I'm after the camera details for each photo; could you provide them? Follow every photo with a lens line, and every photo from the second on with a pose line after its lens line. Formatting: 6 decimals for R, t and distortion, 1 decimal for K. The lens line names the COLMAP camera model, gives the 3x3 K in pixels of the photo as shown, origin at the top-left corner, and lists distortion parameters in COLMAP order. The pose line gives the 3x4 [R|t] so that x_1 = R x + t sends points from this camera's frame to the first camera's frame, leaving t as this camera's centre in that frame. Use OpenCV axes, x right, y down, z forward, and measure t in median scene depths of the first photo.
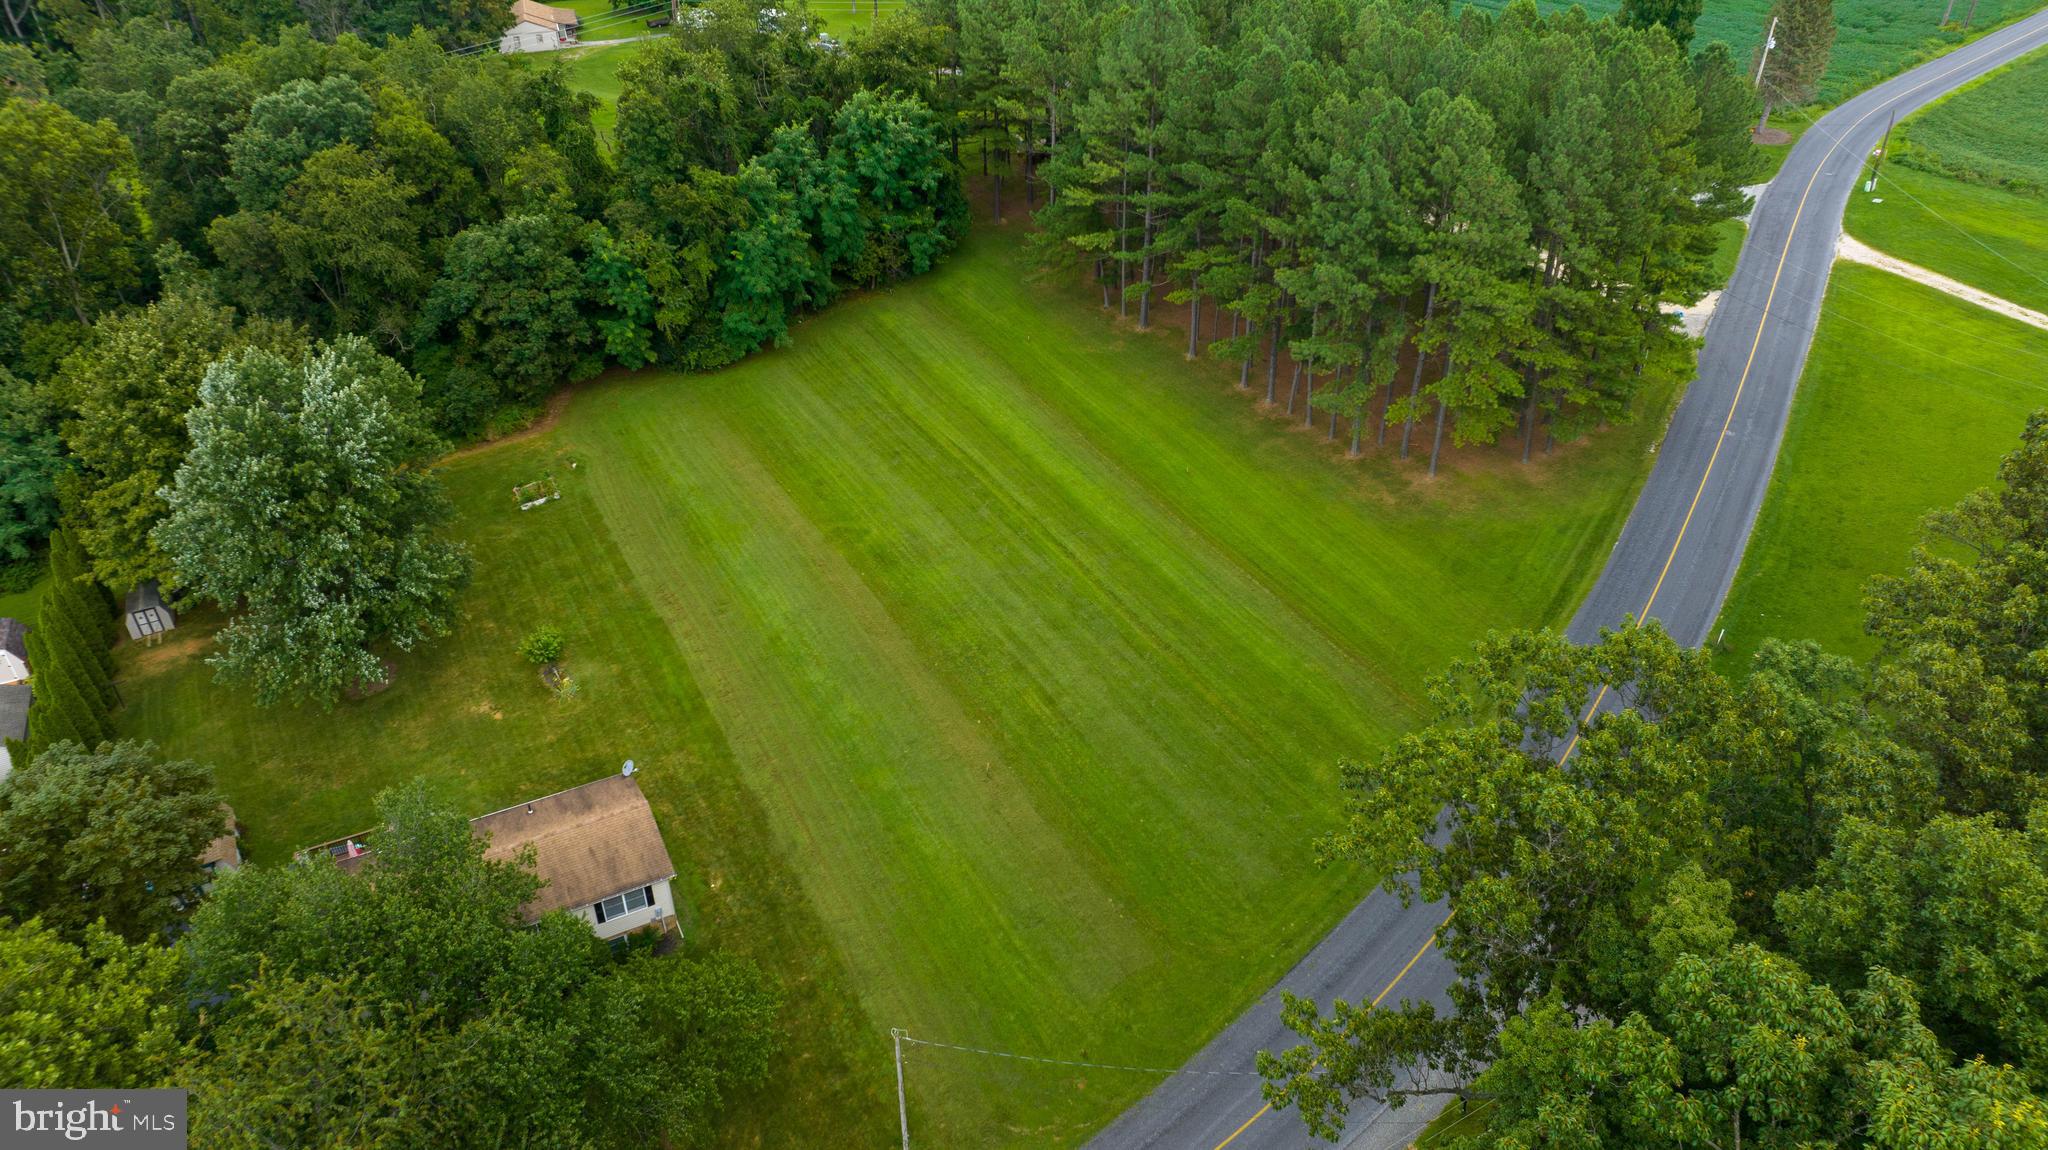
lens RADIAL K [[1412.0, 0, 1040.4], [0, 1412.0, 627.3], [0, 0, 1]] dist [-0.022492, 0.001348]
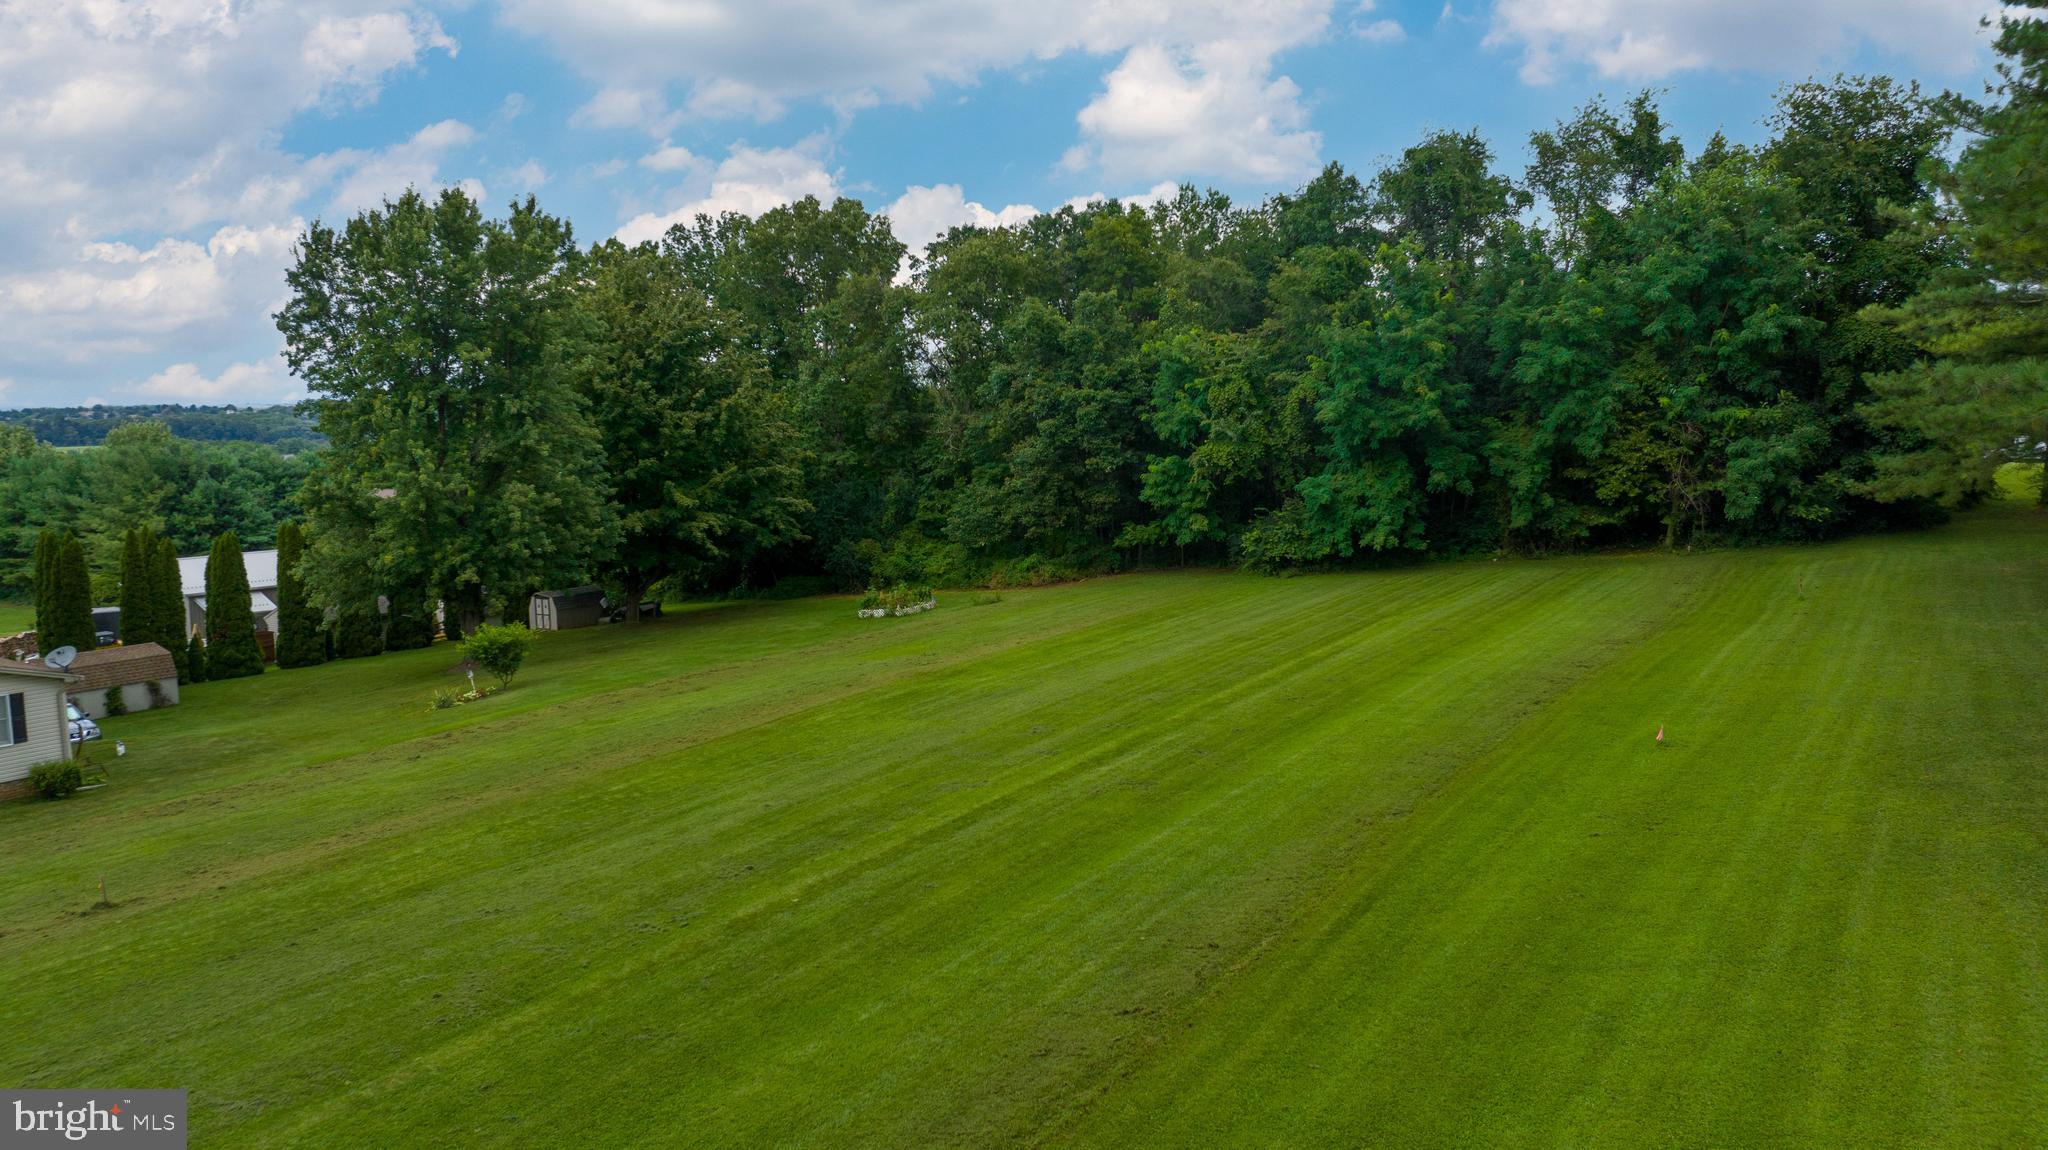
lens RADIAL K [[1444.4, 0, 1024.0], [0, 1444.4, 575.0], [0, 0, 1]] dist [-0.038065, 0.046973]
pose [[0.475640, 0.105777, -0.873257, 0.291443], [-0.502585, 0.847428, -0.171096, -0.020989], [0.721925, 0.520266, 0.456233, 0.716885]]
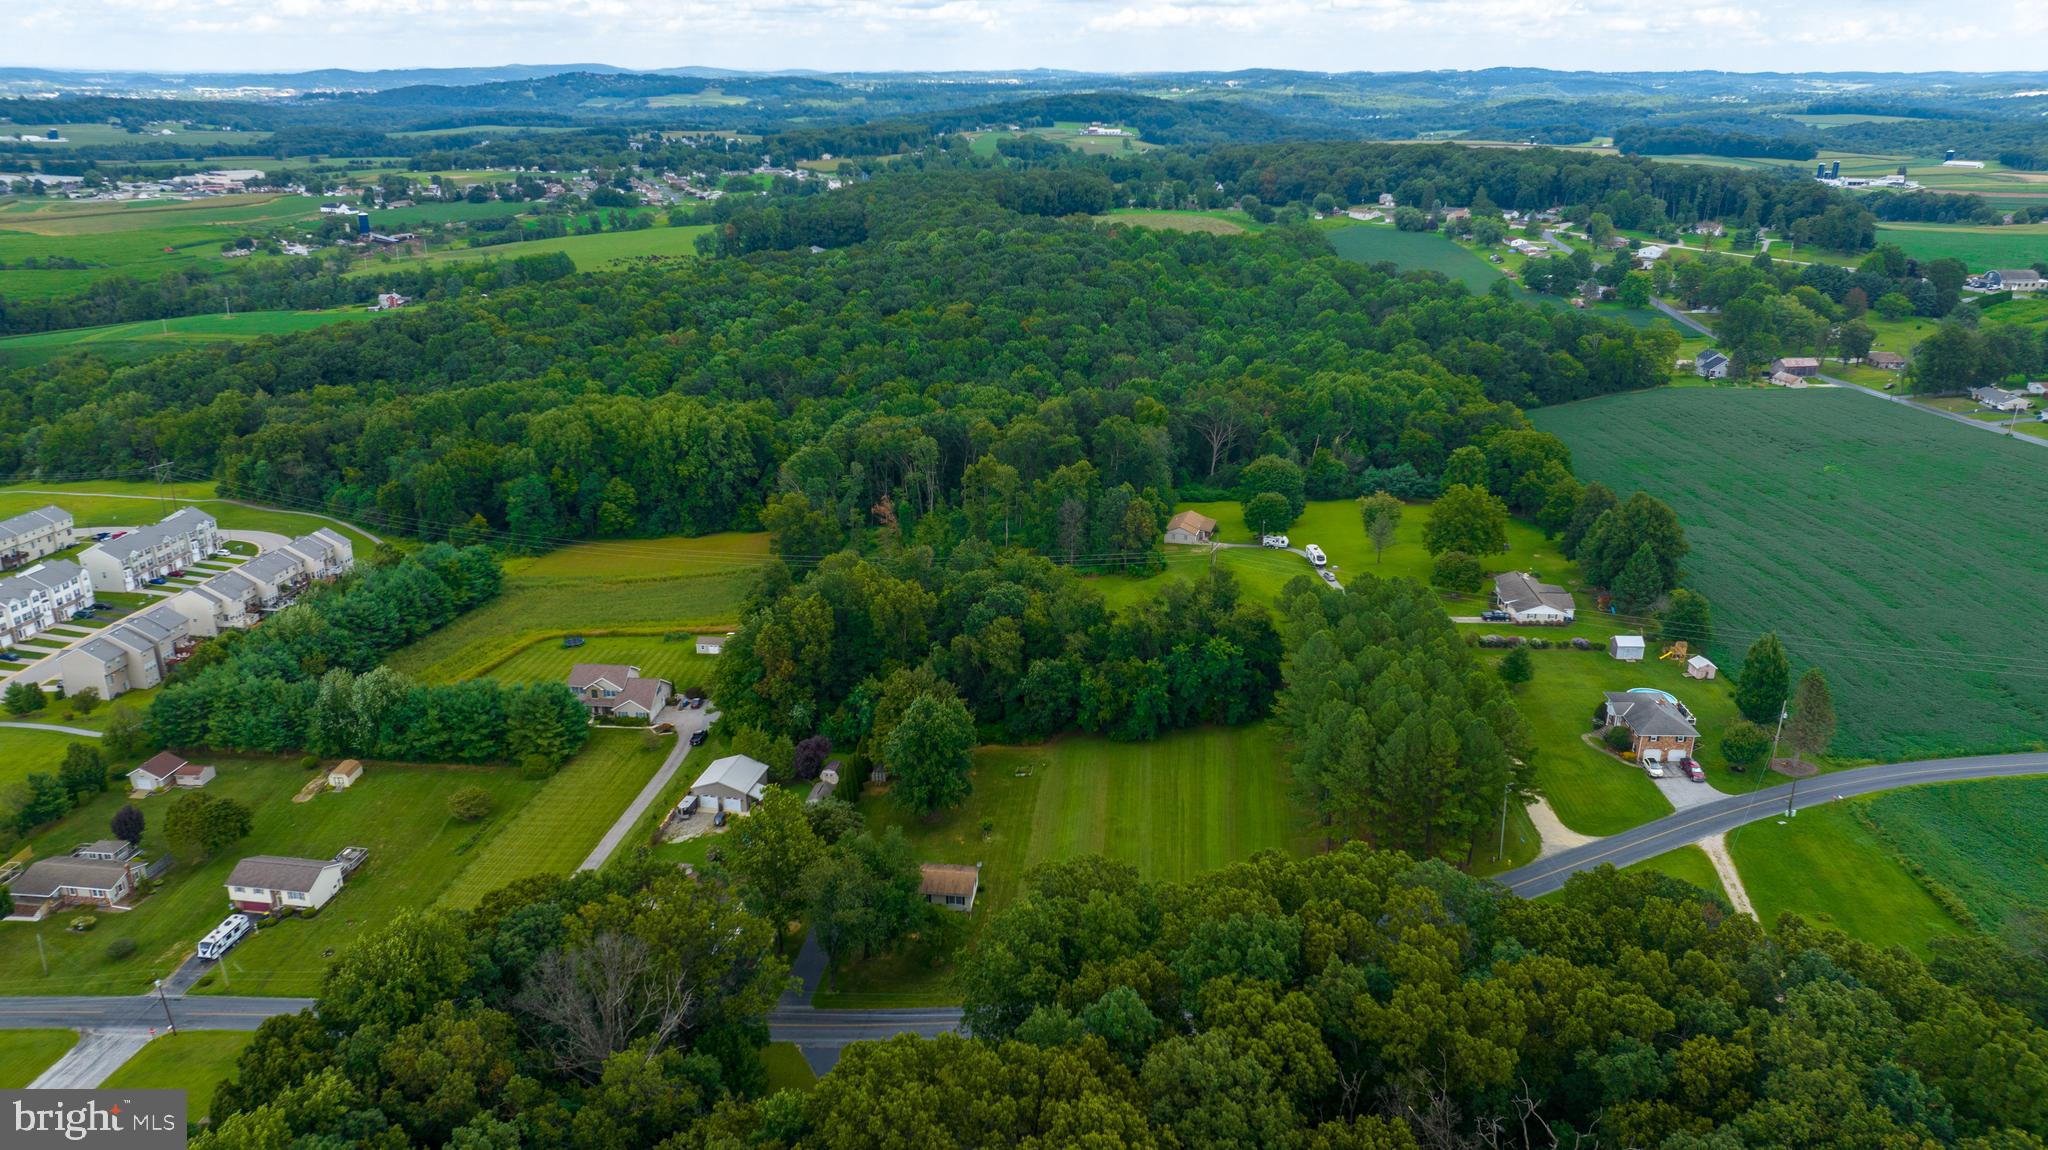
lens RADIAL K [[1444.4, 0, 1024.0], [0, 1444.4, 575.0], [0, 0, 1]] dist [-0.038065, 0.046973]
pose [[0.819842, 0.196900, -0.537671, 0.917978], [-0.334602, 0.926748, -0.170819, 0.016725], [0.464651, 0.319950, 0.825670, -1.165859]]
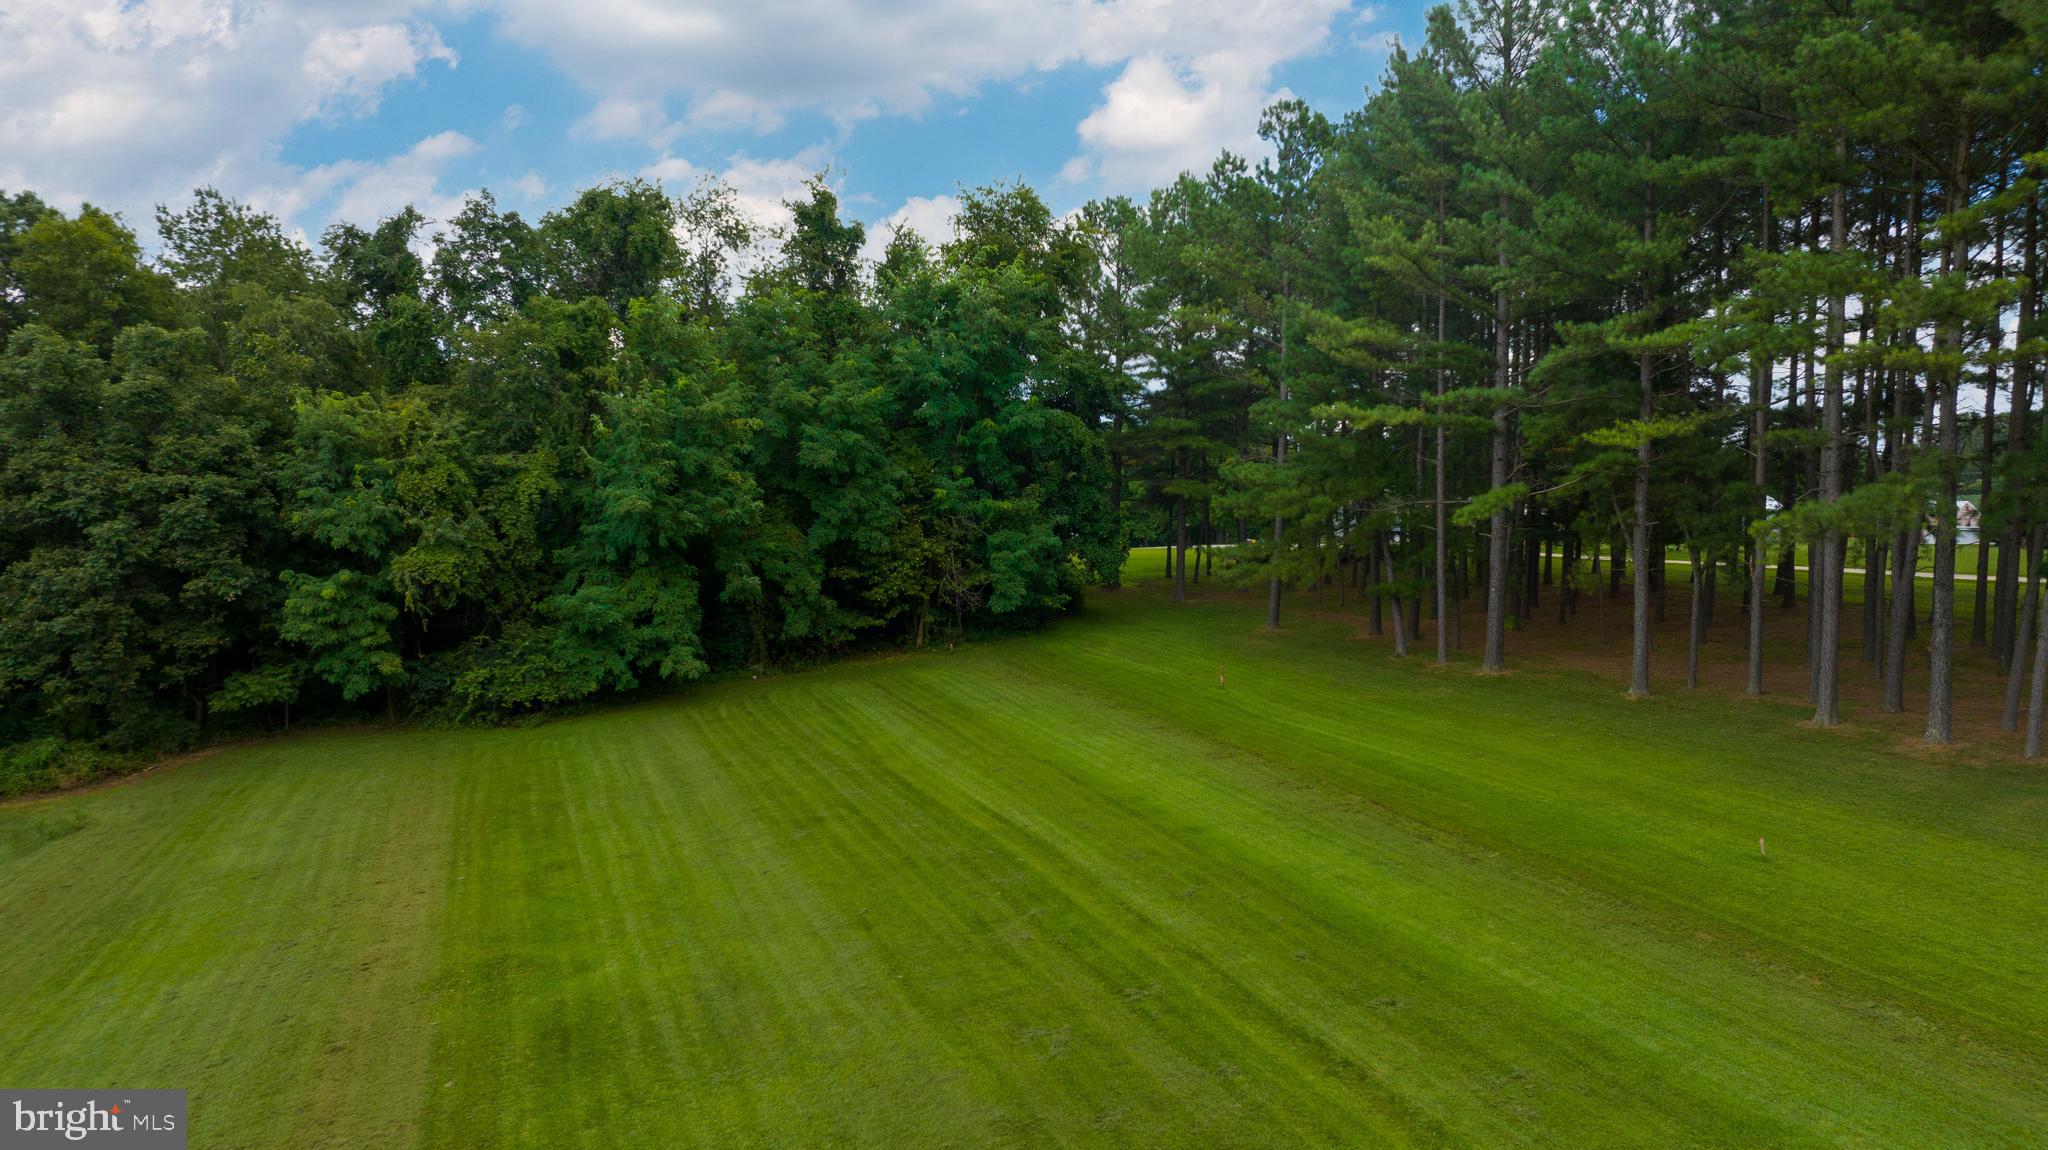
lens RADIAL K [[1444.4, 0, 1024.0], [0, 1444.4, 575.0], [0, 0, 1]] dist [-0.038065, 0.046973]
pose [[0.985148, 0.010863, -0.171364, 0.008556], [-0.099804, 0.848326, -0.519982, 0.004227], [0.139724, 0.529362, 0.836811, 0.685865]]
